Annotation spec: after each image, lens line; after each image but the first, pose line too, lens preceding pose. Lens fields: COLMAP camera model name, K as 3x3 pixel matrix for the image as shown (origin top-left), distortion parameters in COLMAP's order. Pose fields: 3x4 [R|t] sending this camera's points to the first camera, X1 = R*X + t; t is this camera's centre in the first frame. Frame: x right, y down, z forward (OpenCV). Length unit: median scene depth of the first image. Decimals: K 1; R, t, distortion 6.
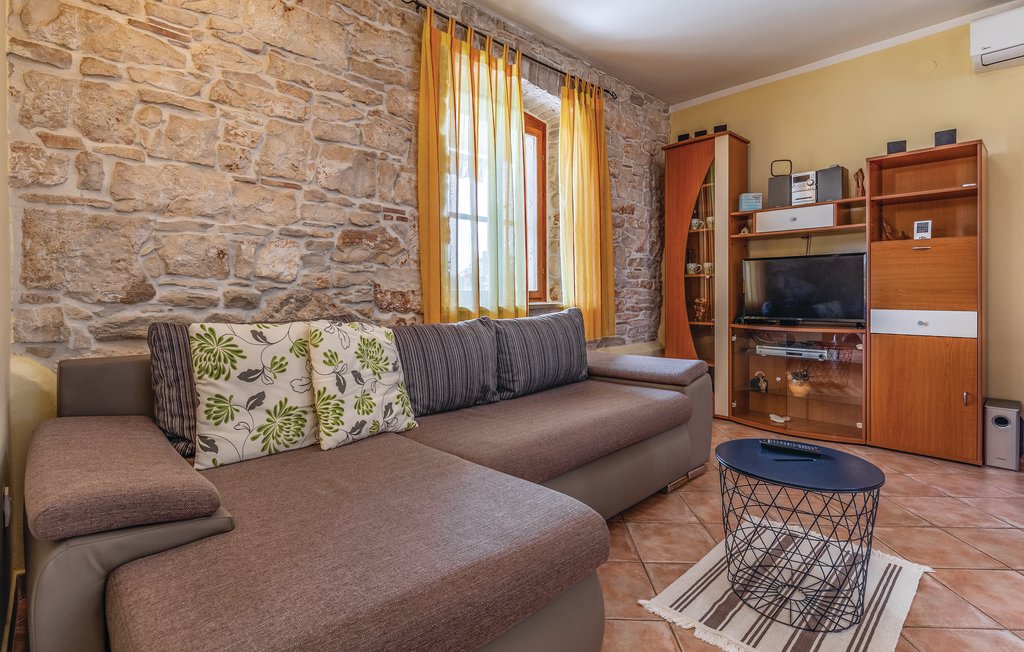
lens RADIAL K [[490.0, 0, 509.7], [0, 490.0, 300.1], [0, 0, 1]] dist [-0.002759, -0.001274]
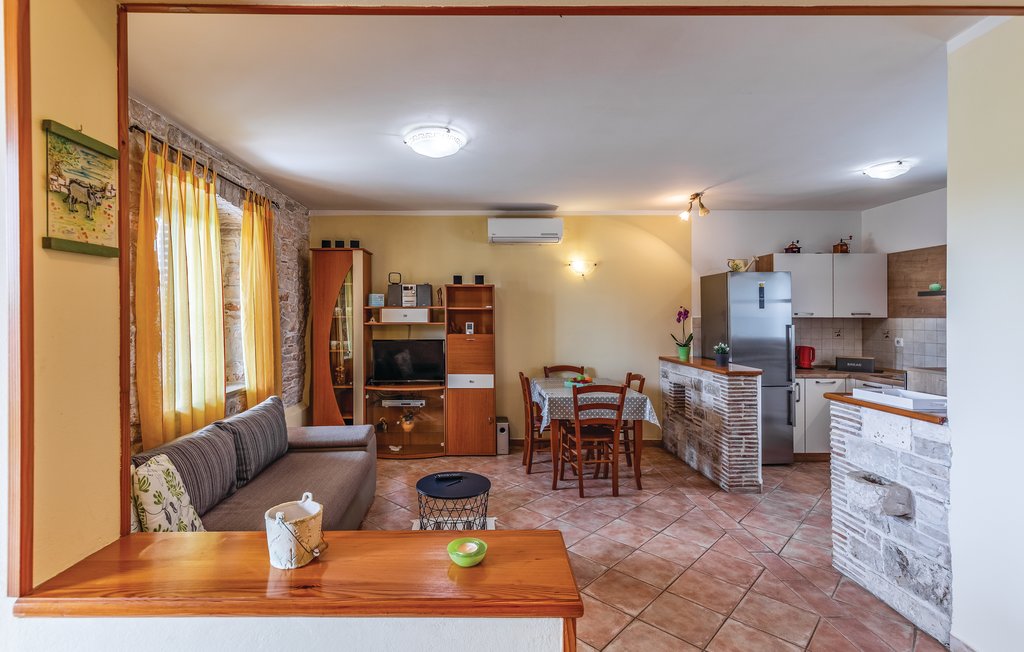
lens RADIAL K [[474.4, 0, 481.8], [0, 474.4, 304.9], [0, 0, 1]] dist [-0.001323, -0.000718]
pose [[0.675188, 0.013329, 0.737525, -0.382787], [0.009540, 0.999595, -0.026798, -0.170613], [-0.737584, 0.025130, 0.674788, -0.194758]]
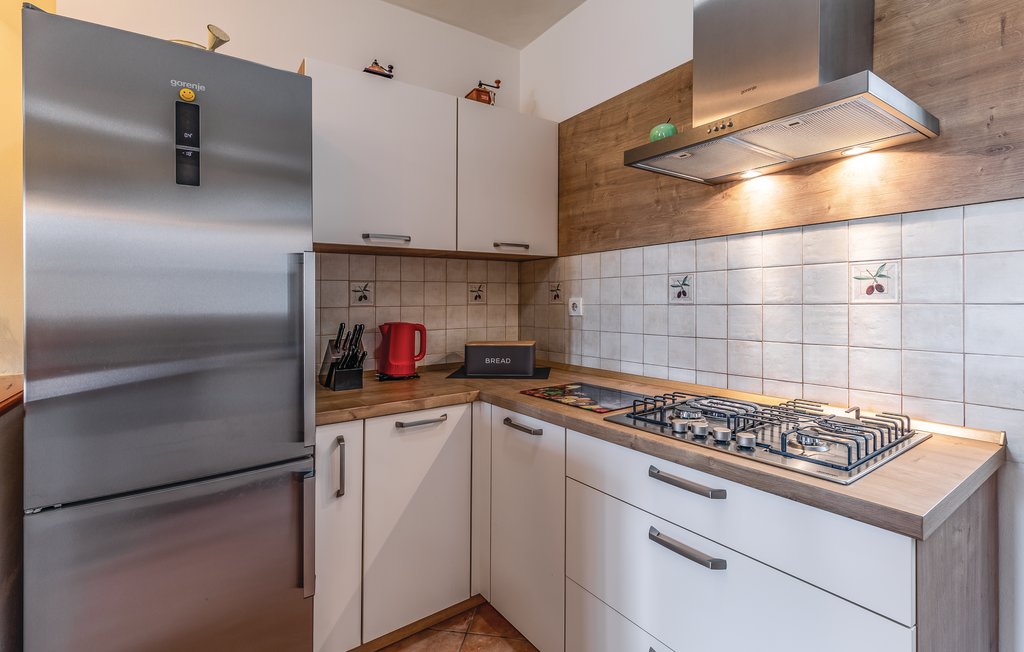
lens RADIAL K [[476.2, 0, 515.1], [0, 476.2, 286.8], [0, 0, 1]] dist [0.000139, -0.000096]
pose [[0.128834, 0.018682, 0.991490, 0.959993], [0.017061, 0.999633, -0.021053, -0.093028], [-0.991519, 0.019628, 0.128468, -0.153820]]
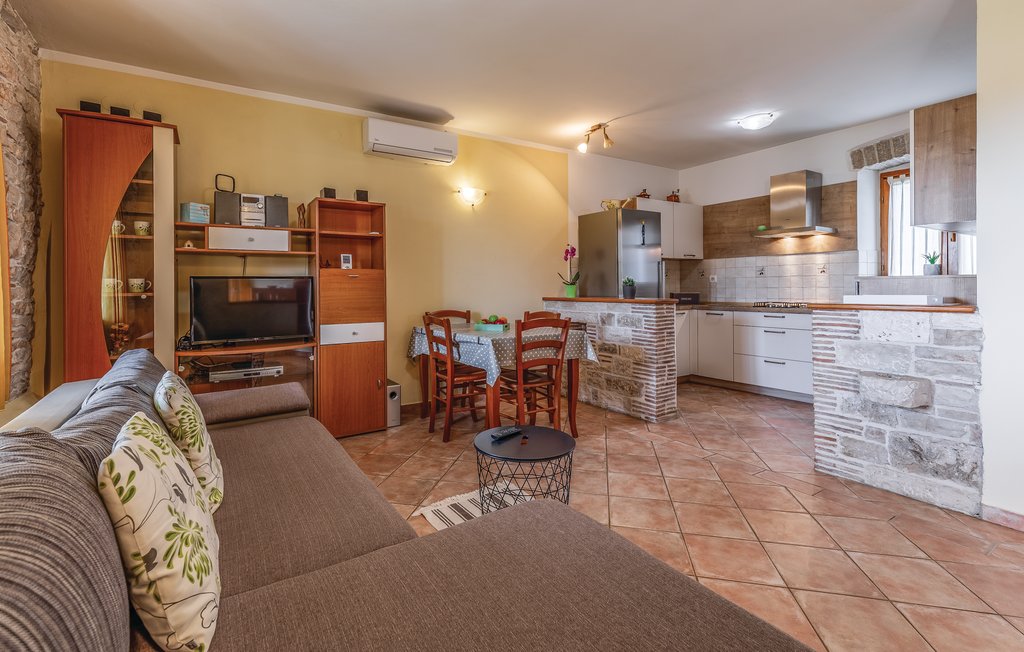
lens RADIAL K [[467.2, 0, 494.5], [0, 467.2, 275.2], [0, 0, 1]] dist [0.002291, 0.000006]
pose [[0.184495, 0.014892, 0.982721, -0.291511], [0.017055, 0.999686, -0.018351, -0.072268], [-0.982685, 0.020146, 0.184183, 0.360770]]
